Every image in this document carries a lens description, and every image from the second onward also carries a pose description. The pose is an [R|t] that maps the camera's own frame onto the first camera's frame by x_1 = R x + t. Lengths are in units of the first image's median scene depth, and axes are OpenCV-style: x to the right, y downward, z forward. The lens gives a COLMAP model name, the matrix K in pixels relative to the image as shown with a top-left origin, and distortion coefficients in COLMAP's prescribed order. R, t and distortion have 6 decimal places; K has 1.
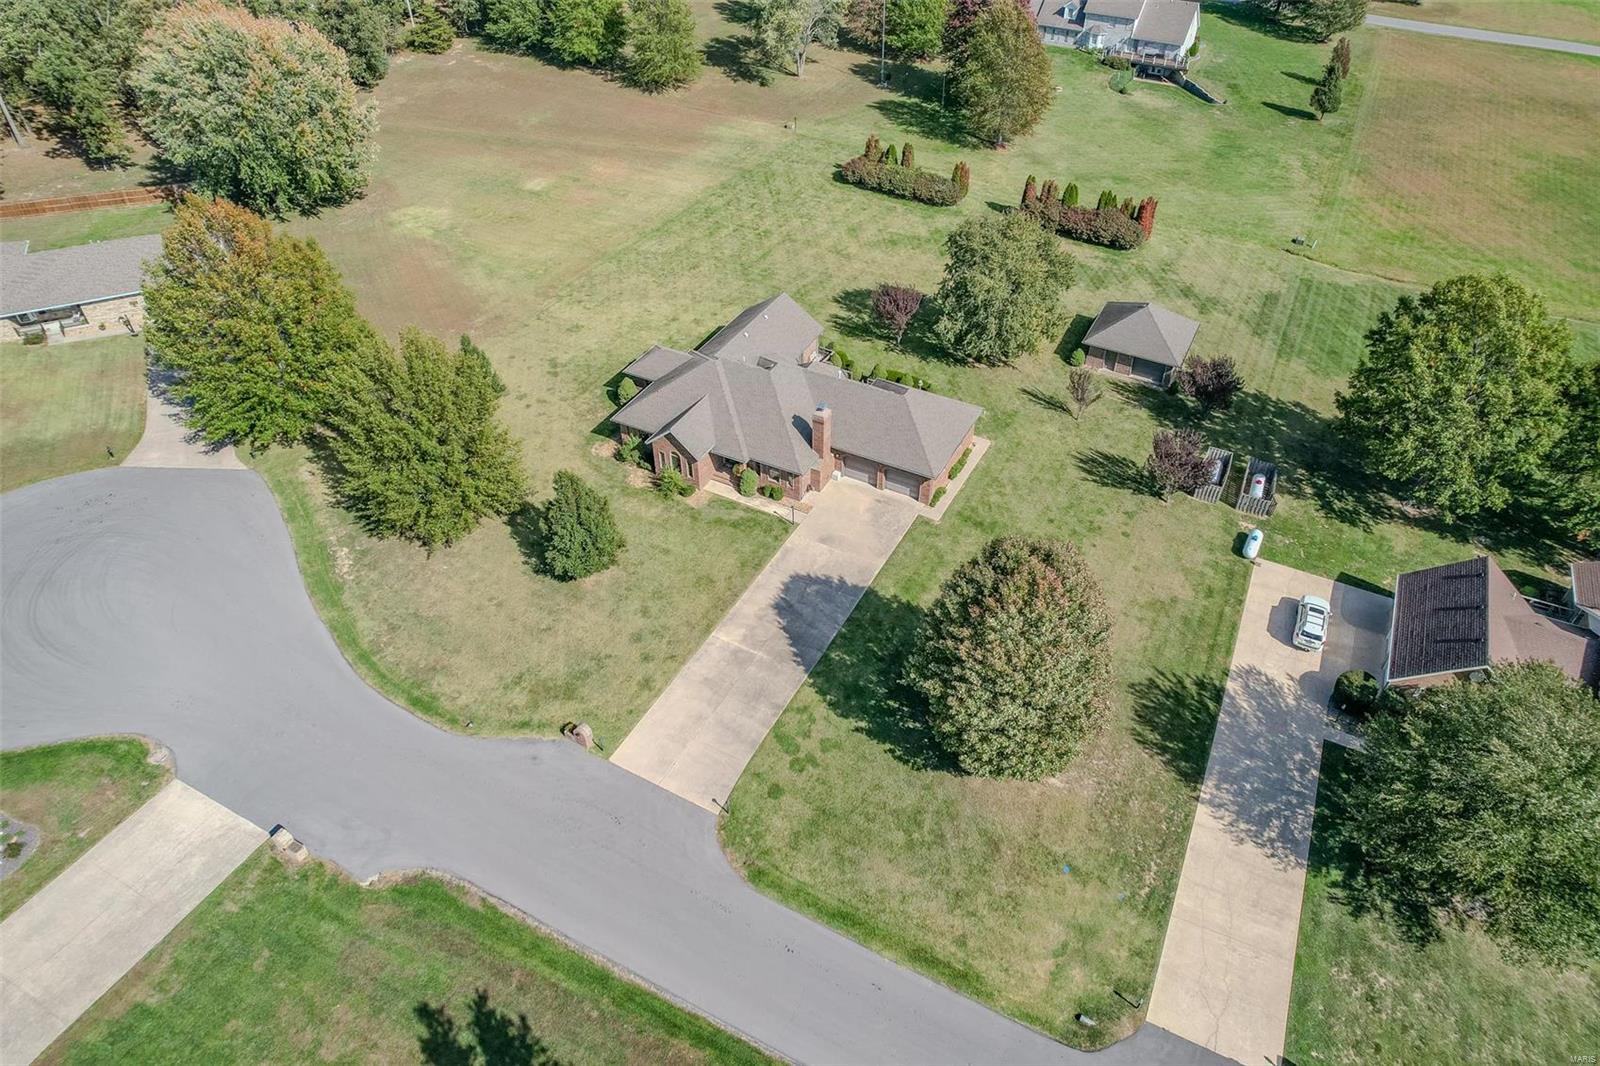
lens RADIAL K [[1028.9, 0, 805.0], [0, 1028.9, 533.9], [0, 0, 1]] dist [-0.079185, 0.068064]
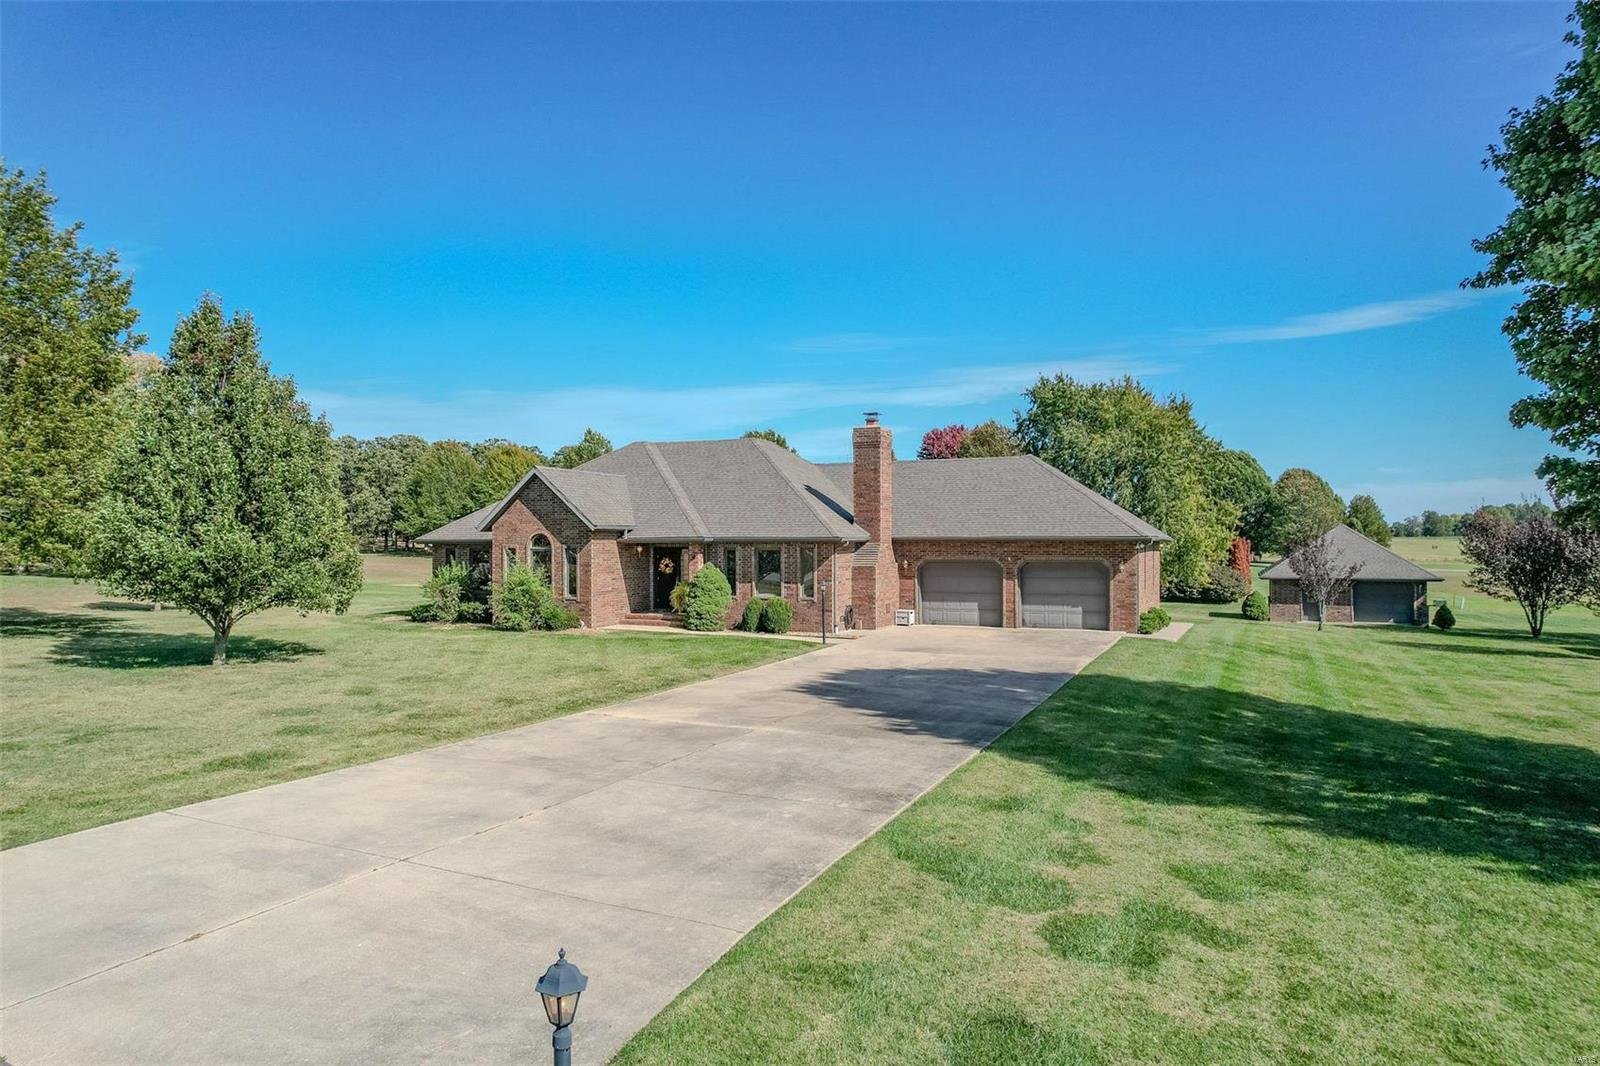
lens RADIAL K [[1028.9, 0, 805.0], [0, 1028.9, 533.9], [0, 0, 1]] dist [-0.079185, 0.068064]
pose [[0.997518, -0.002051, 0.070381, -0.038048], [0.048180, 0.748799, -0.661044, 0.179366], [-0.051346, 0.662794, 0.747039, 0.561781]]
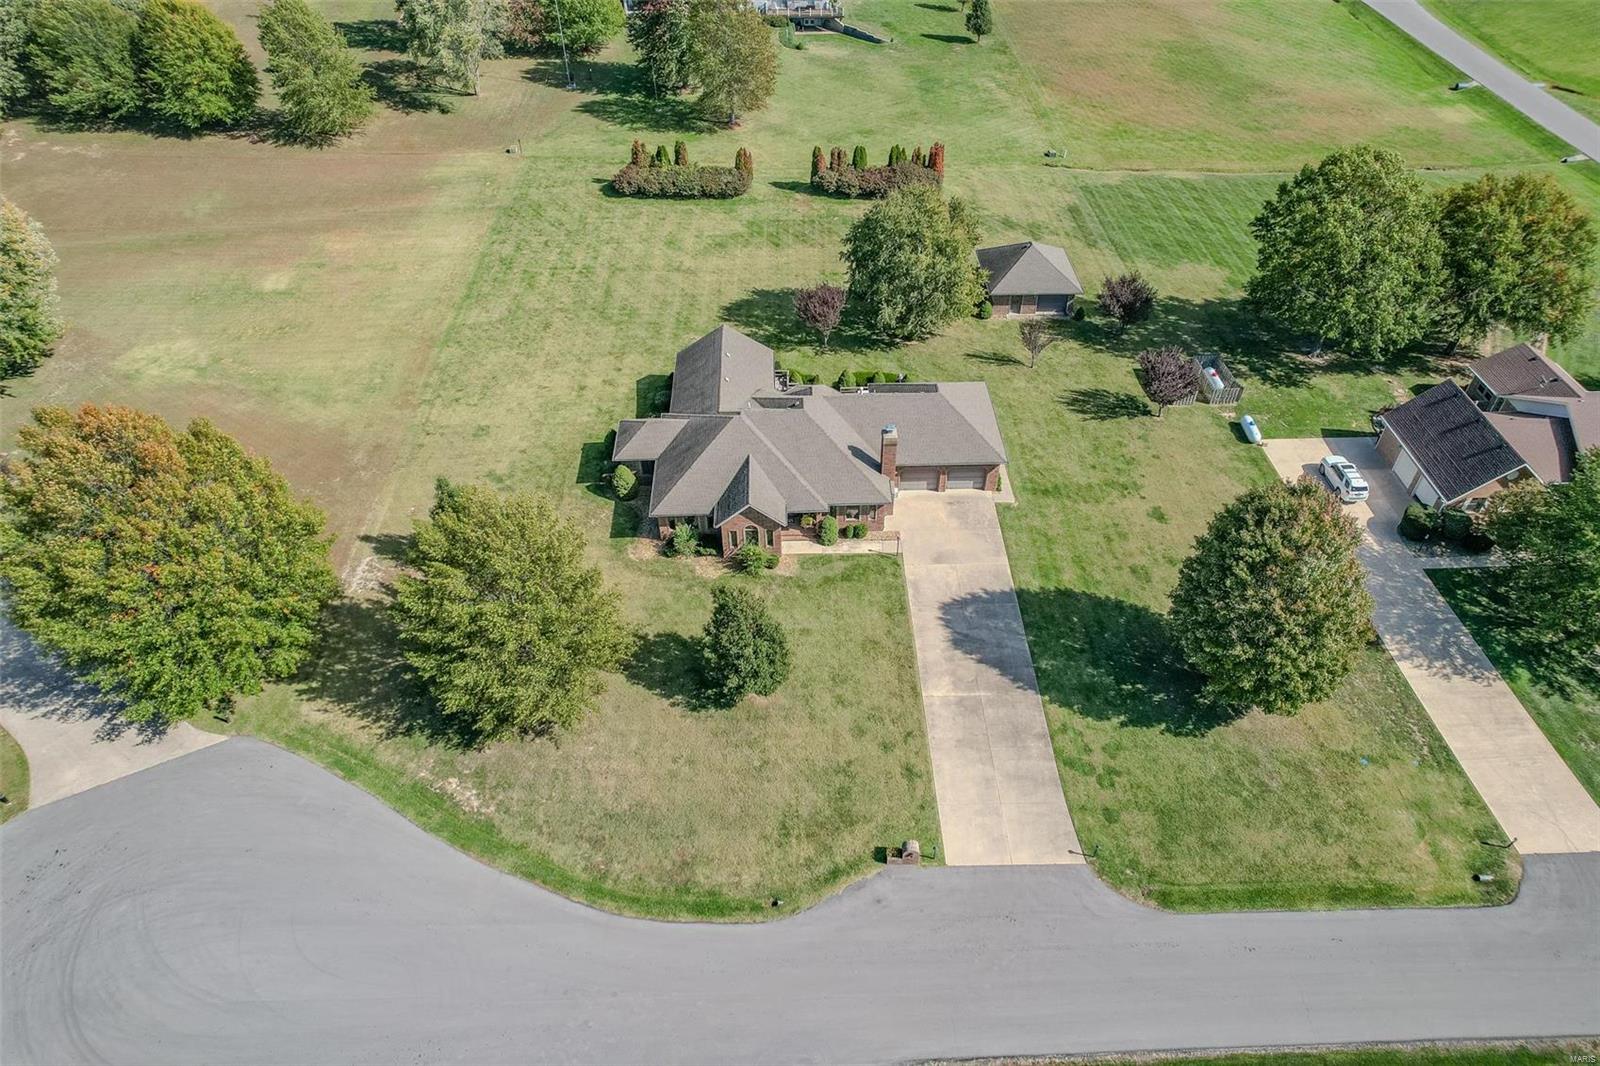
lens RADIAL K [[1015.7, 0, 807.0], [0, 1015.7, 549.2], [0, 0, 1]] dist [-0.077701, 0.069577]
pose [[0.871700, -0.342695, 0.350283, -0.337445], [0.327465, 0.939136, 0.103875, -0.114715], [-0.364561, 0.024158, 0.930866, 0.133131]]
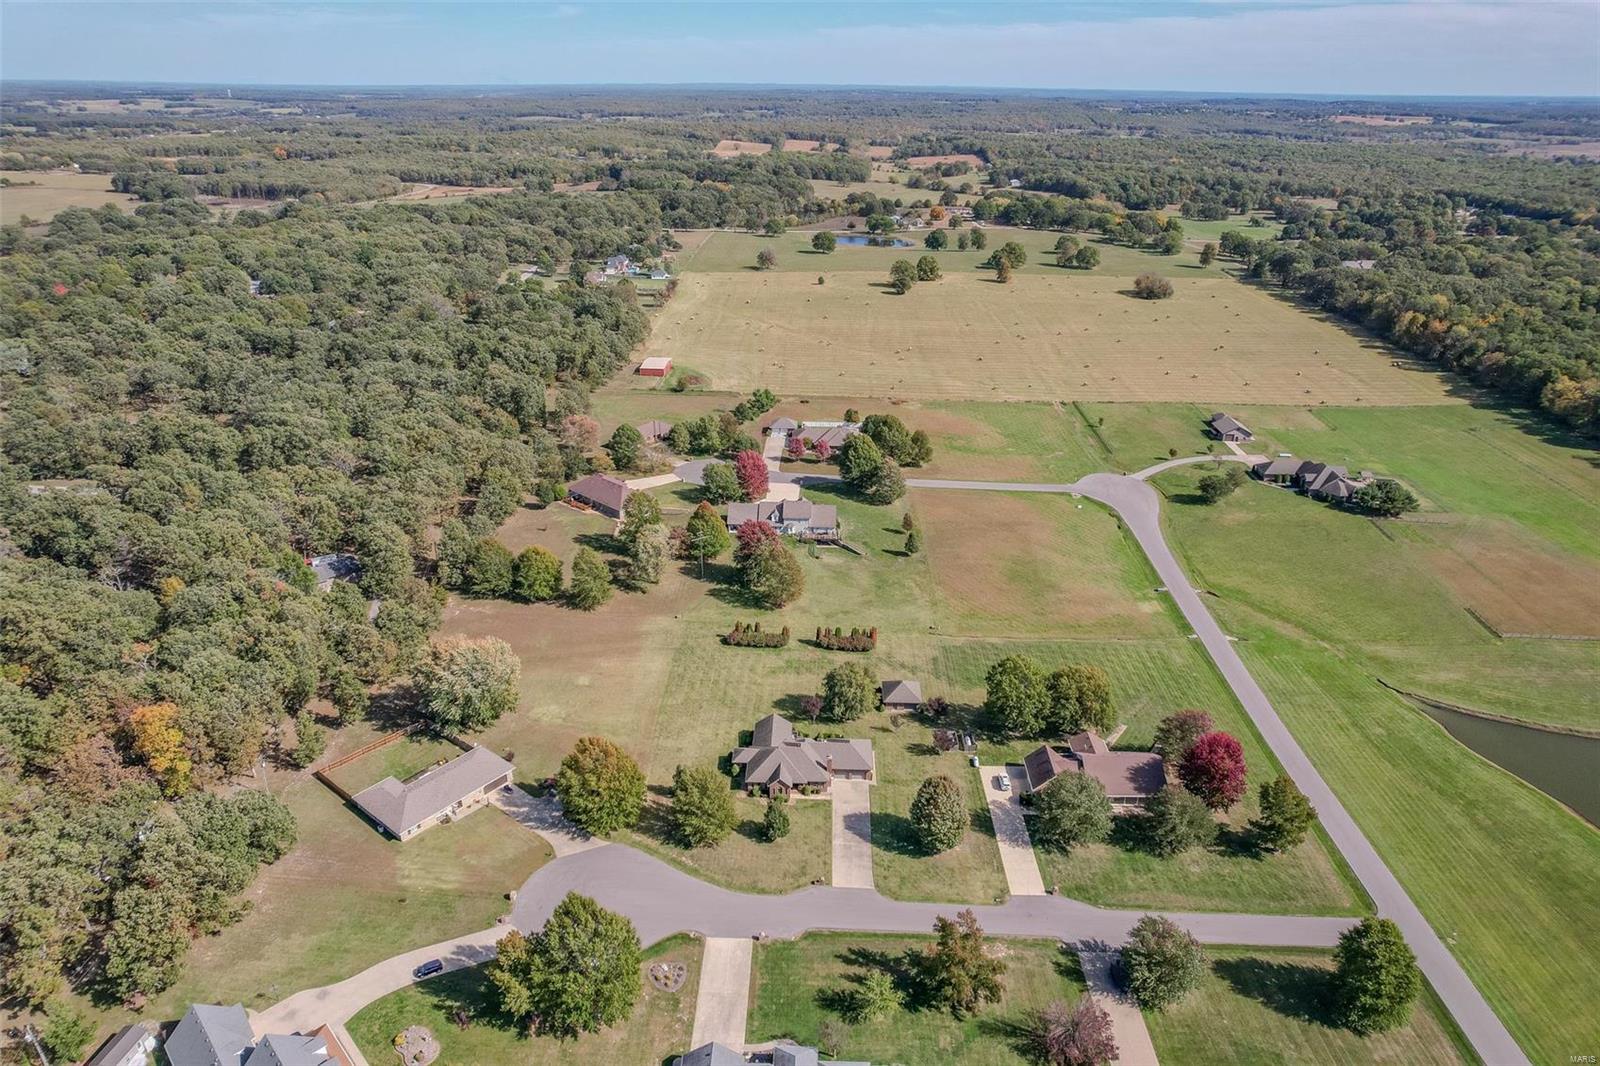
lens RADIAL K [[1020.8, 0, 800.0], [0, 1020.8, 533.0], [0, 0, 1]] dist [-0.055265, 0.068248]
pose [[0.899387, -0.176435, 0.399968, -0.847973], [0.284990, 0.930426, -0.230409, -0.057664], [-0.331488, 0.321214, 0.887095, -1.292724]]
